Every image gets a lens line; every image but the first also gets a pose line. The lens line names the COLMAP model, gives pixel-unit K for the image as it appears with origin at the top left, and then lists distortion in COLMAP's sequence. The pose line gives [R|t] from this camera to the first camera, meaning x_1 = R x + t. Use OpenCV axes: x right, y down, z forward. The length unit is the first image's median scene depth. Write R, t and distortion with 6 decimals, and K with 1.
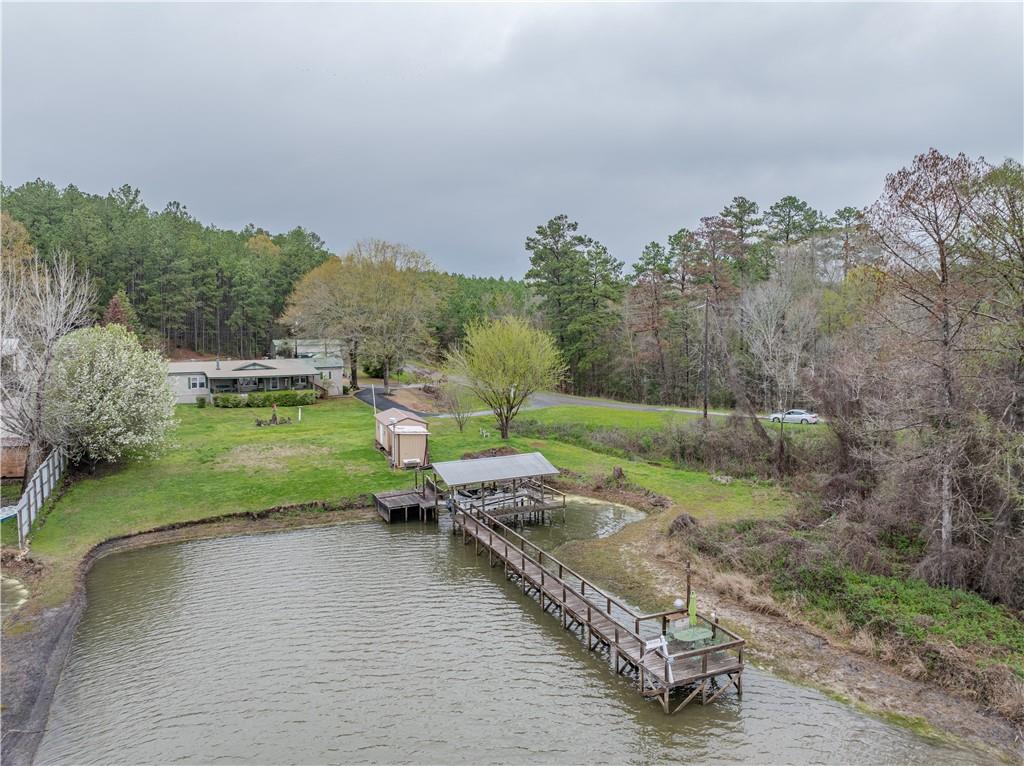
lens RADIAL K [[716.3, 0, 515.3], [0, 716.3, 379.9], [0, 0, 1]] dist [-0.017842, -0.044203]
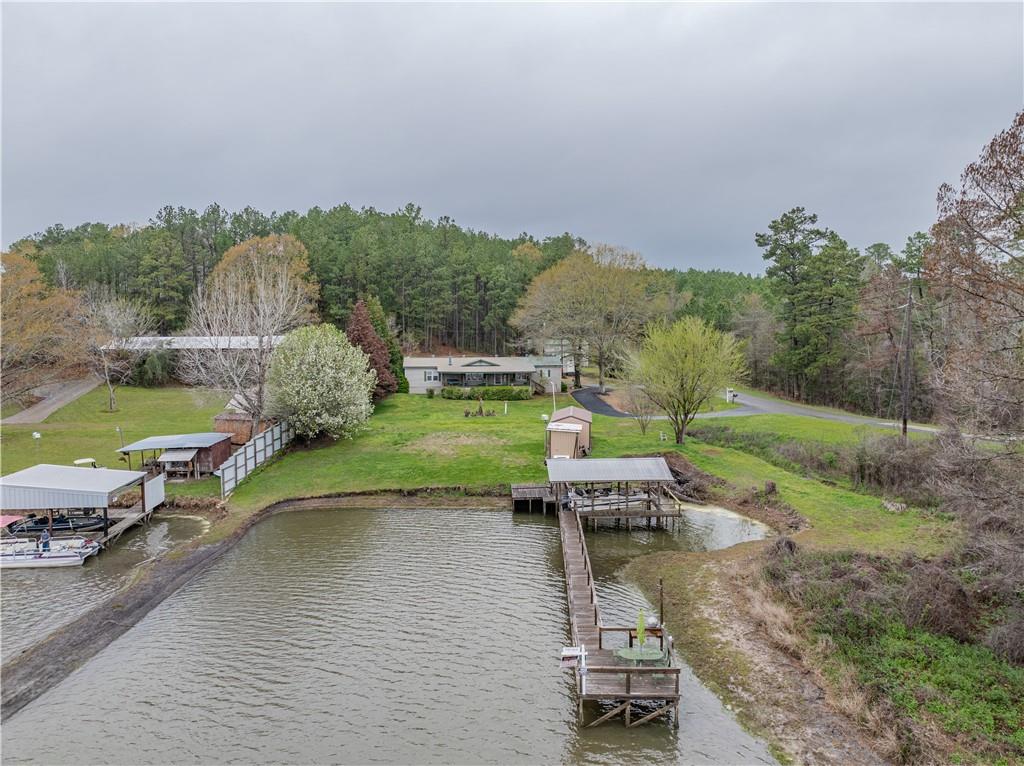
lens RADIAL K [[716.3, 0, 515.3], [0, 716.3, 379.9], [0, 0, 1]] dist [-0.017842, -0.044203]
pose [[0.905537, 0.034498, -0.422863, 0.207163], [-0.035119, 0.999363, 0.006325, -0.002493], [0.422812, 0.009123, 0.906171, 0.029143]]
